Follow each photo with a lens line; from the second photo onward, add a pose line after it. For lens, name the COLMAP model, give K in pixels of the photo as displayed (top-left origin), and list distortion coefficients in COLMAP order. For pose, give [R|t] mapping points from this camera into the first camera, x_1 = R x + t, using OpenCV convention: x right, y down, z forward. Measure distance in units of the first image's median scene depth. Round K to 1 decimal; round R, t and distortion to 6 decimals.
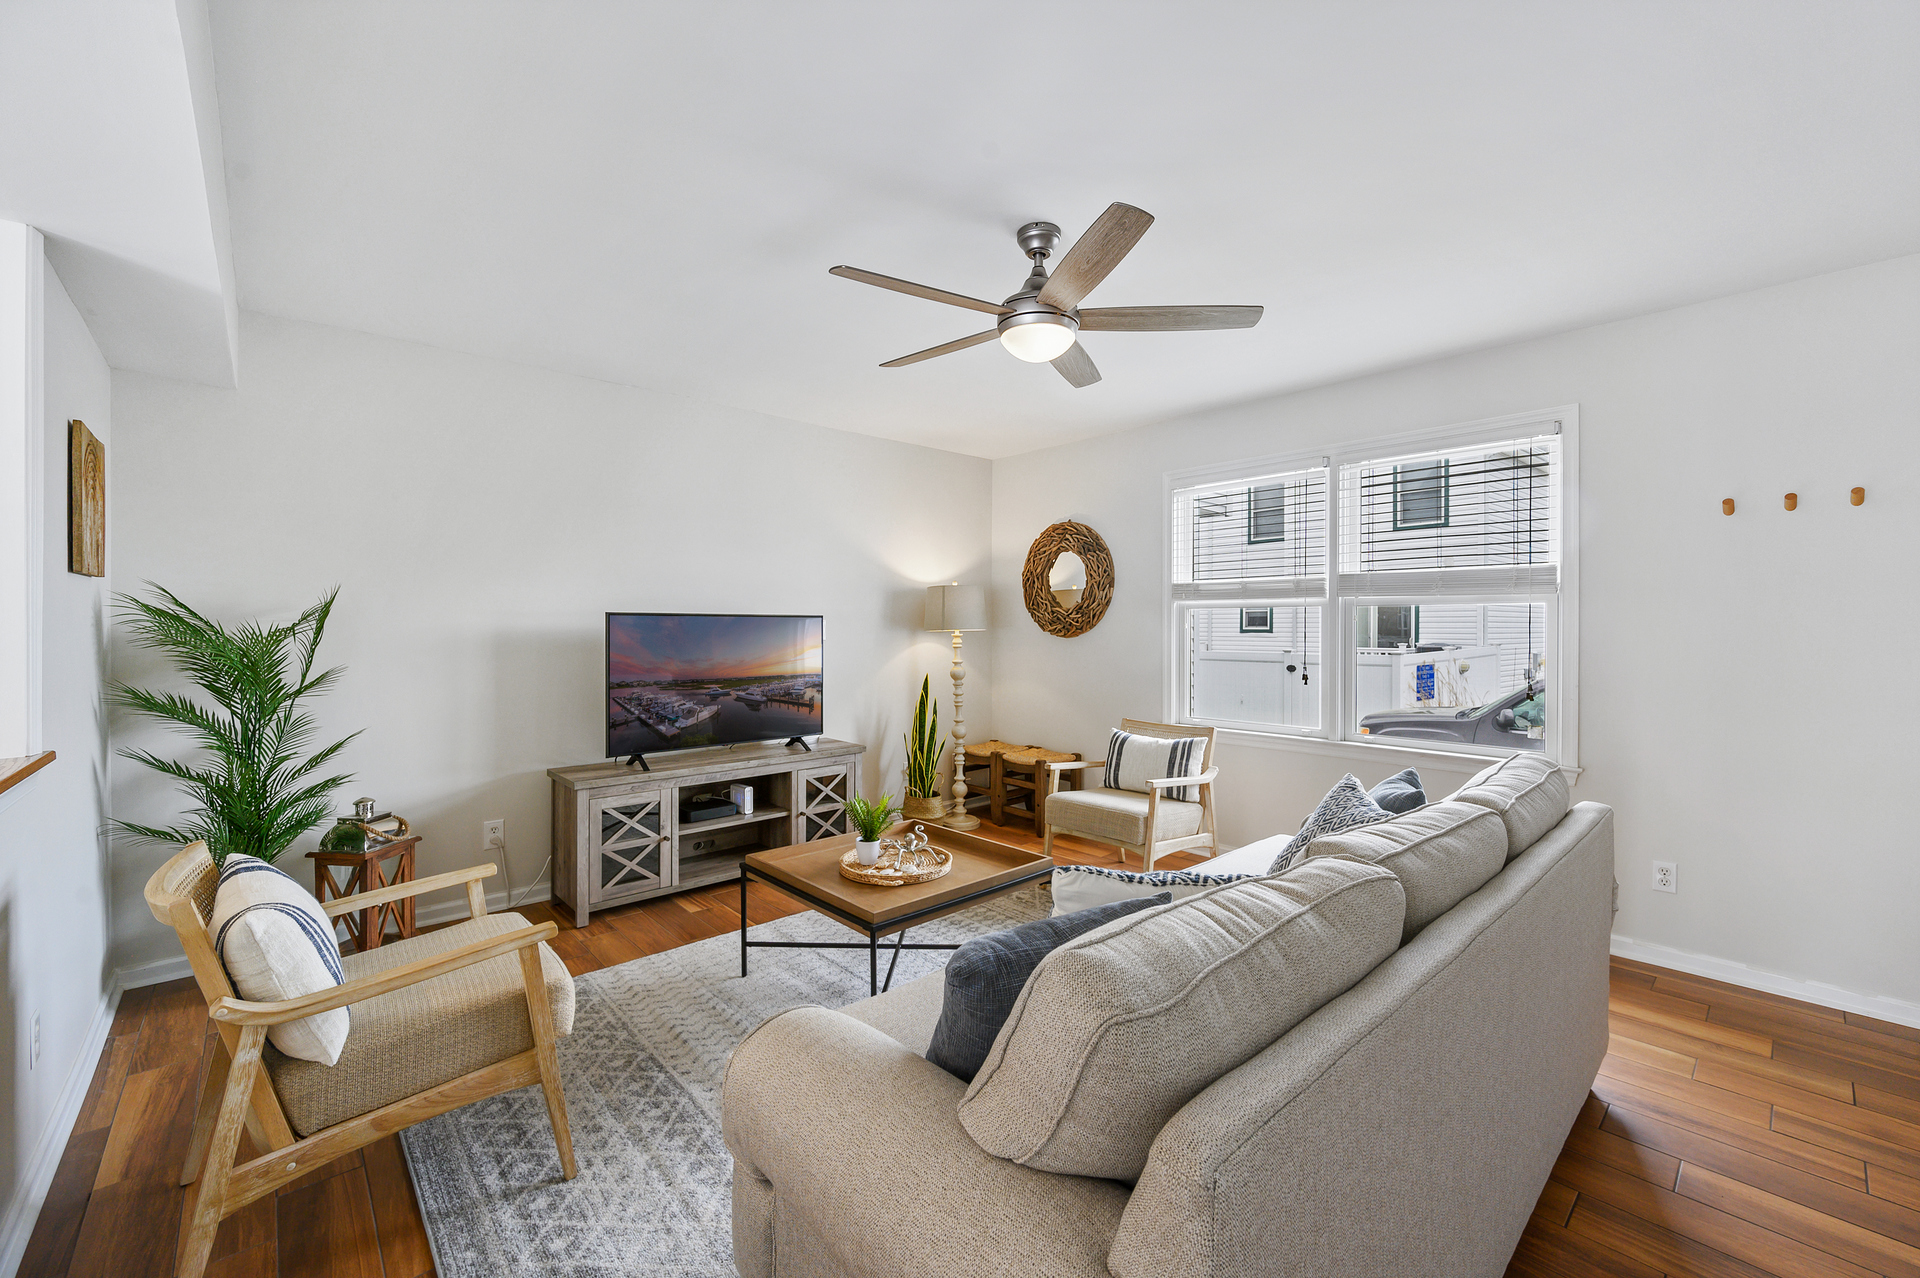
lens RADIAL K [[771.8, 0, 975.7], [0, 771.8, 632.9], [0, 0, 1]] dist [0.000360, -0.000082]
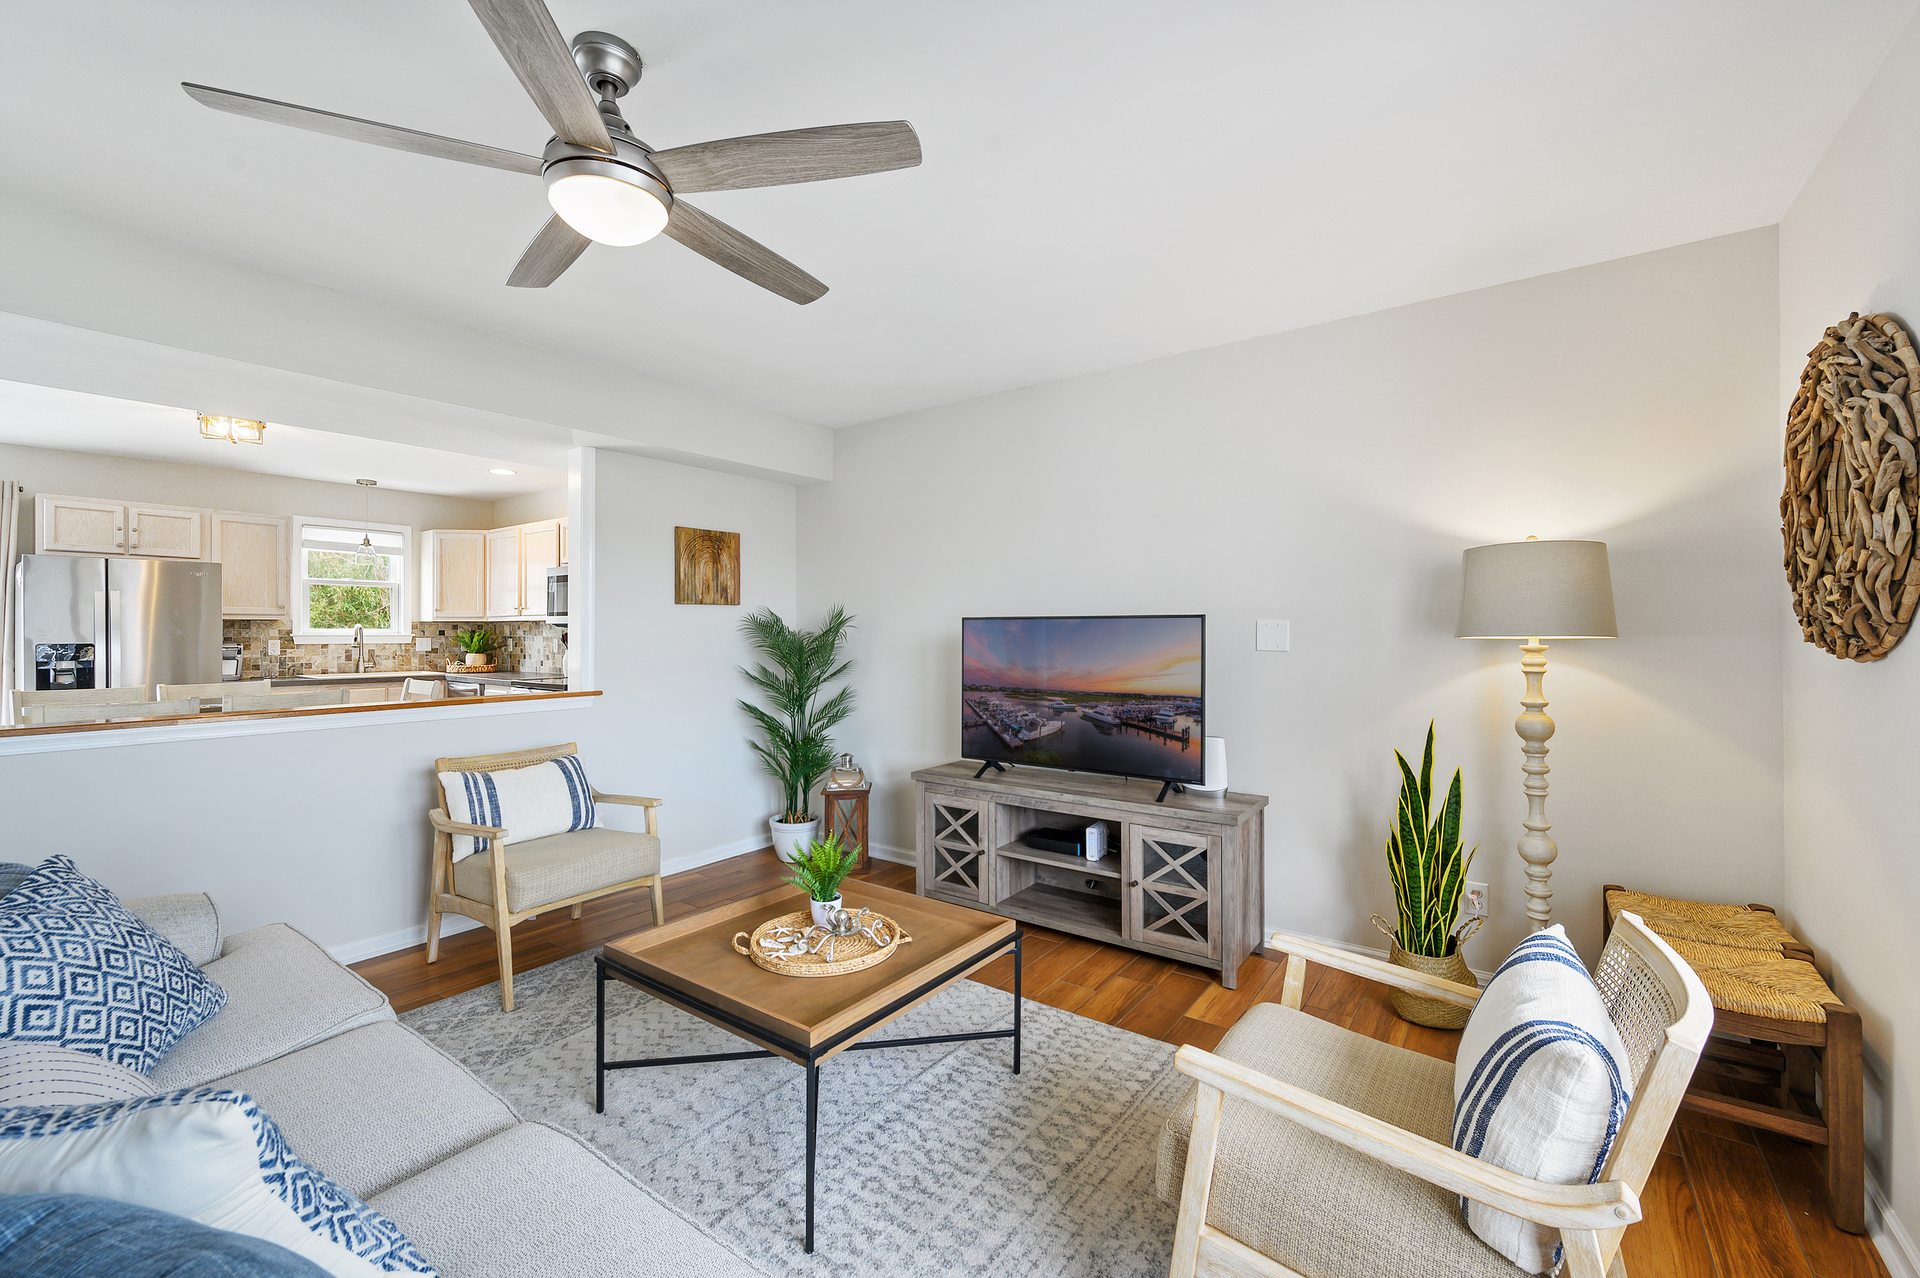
lens RADIAL K [[771.8, 0, 964.1], [0, 771.8, 613.6], [0, 0, 1]] dist [0.000360, -0.000082]
pose [[0.193203, -0.026987, -0.980788, 0.491570], [-0.007628, 0.999550, -0.029005, -0.000810], [0.981129, 0.013086, 0.192910, 0.722232]]
